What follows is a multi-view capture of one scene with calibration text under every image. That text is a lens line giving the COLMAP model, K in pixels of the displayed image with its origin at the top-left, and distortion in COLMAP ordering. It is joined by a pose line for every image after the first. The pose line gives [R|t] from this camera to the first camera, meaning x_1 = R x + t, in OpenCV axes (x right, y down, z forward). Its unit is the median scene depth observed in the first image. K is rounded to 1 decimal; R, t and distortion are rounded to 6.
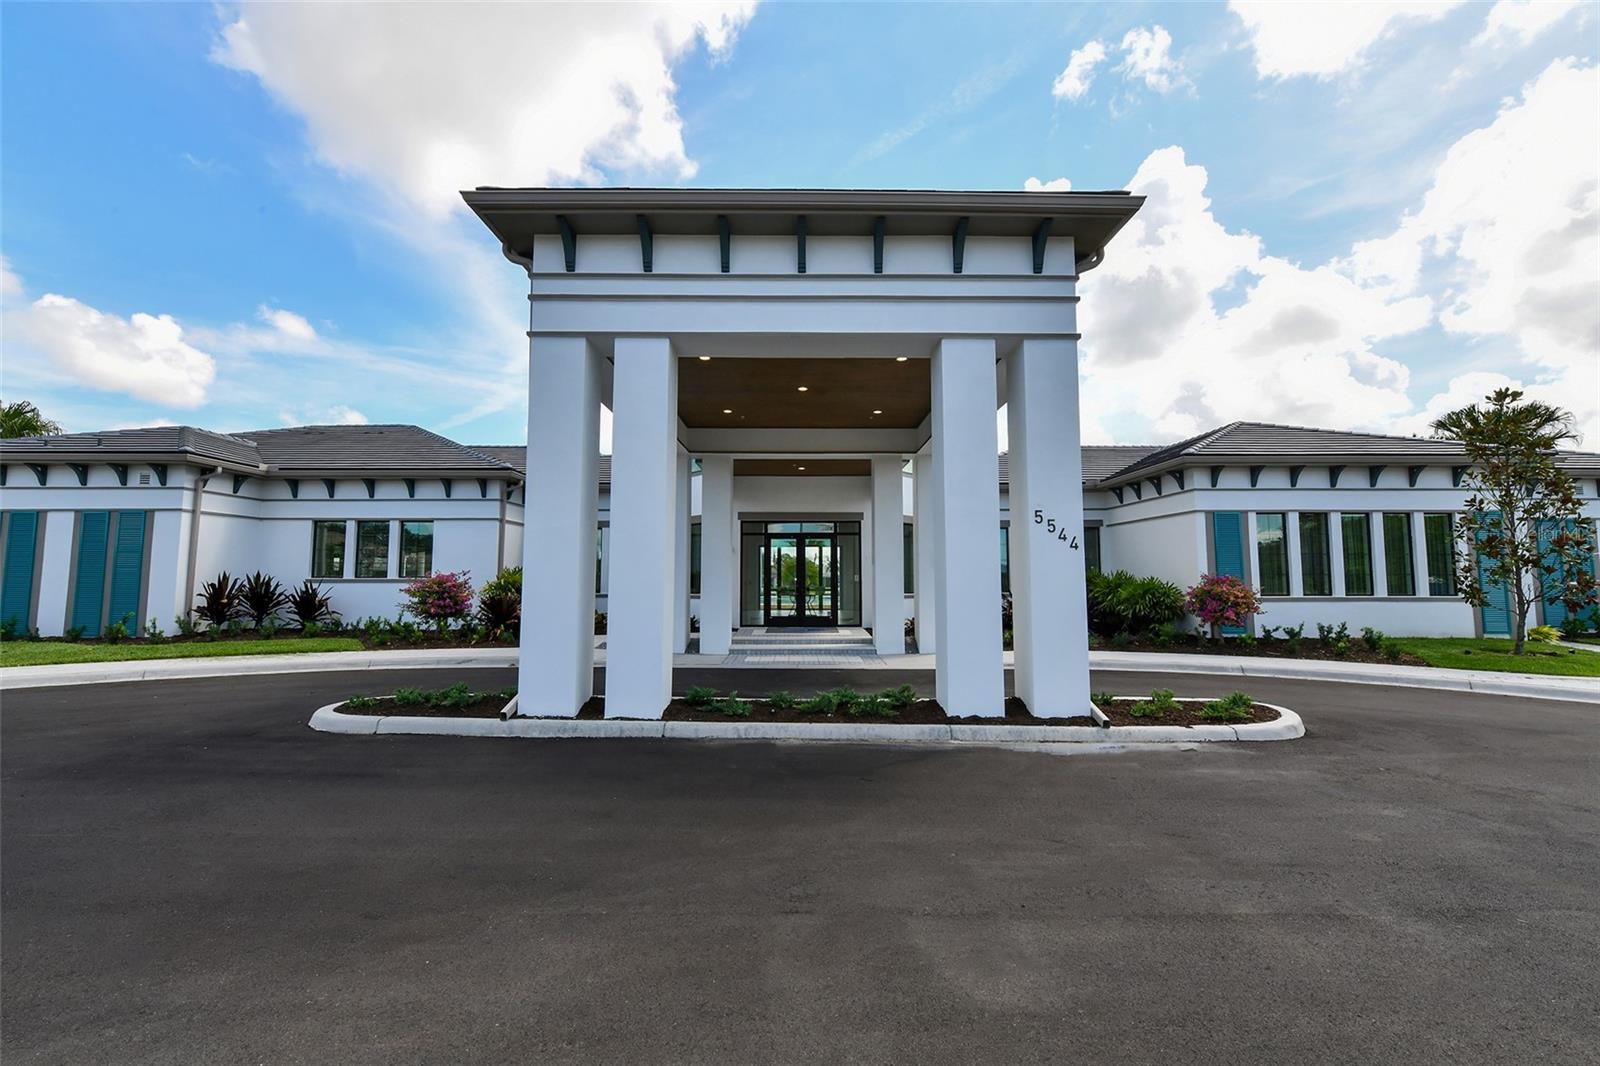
lens RADIAL K [[627.6, 0, 800.0], [0, 627.6, 533.0], [0, 0, 1]] dist [-0.000621, -0.000098]
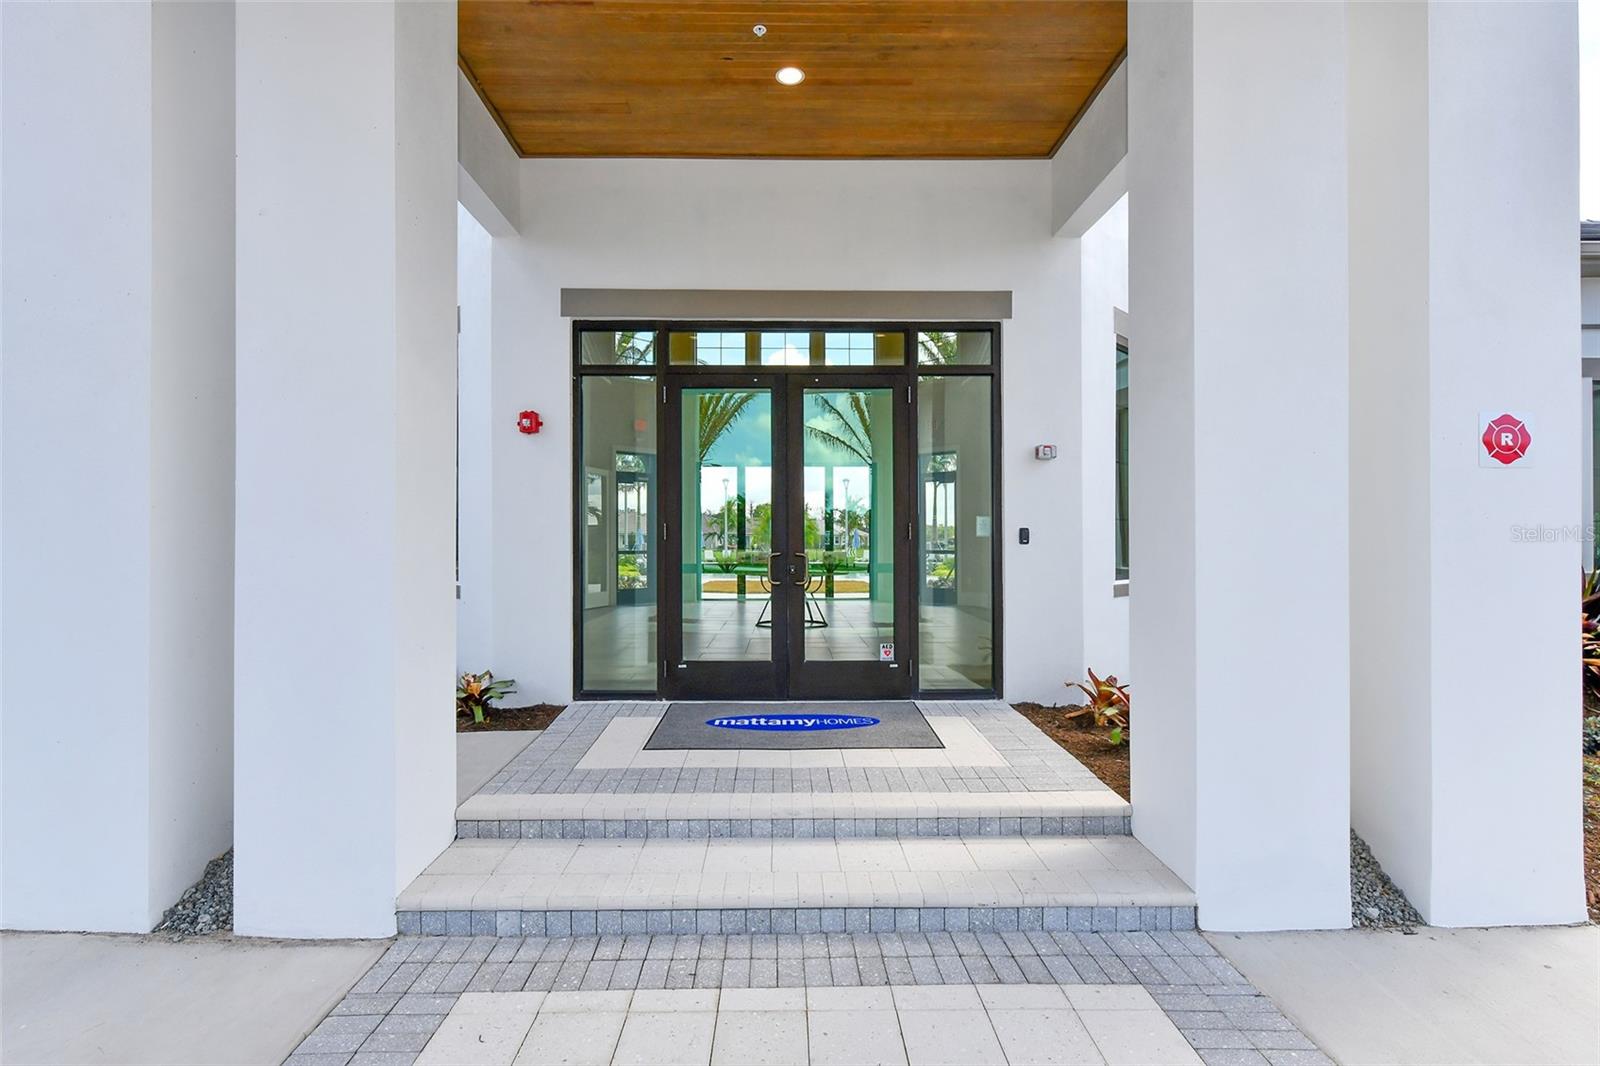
lens RADIAL K [[832.3, 0, 800.0], [0, 832.3, 533.0], [0, 0, 1]] dist [0.000076, 0.000001]
pose [[0.999921, 0.000858, 0.012521, 0.002165], [-0.001765, 0.997362, 0.072562, 0.048254], [-0.012426, -0.072578, 0.997285, 0.625839]]
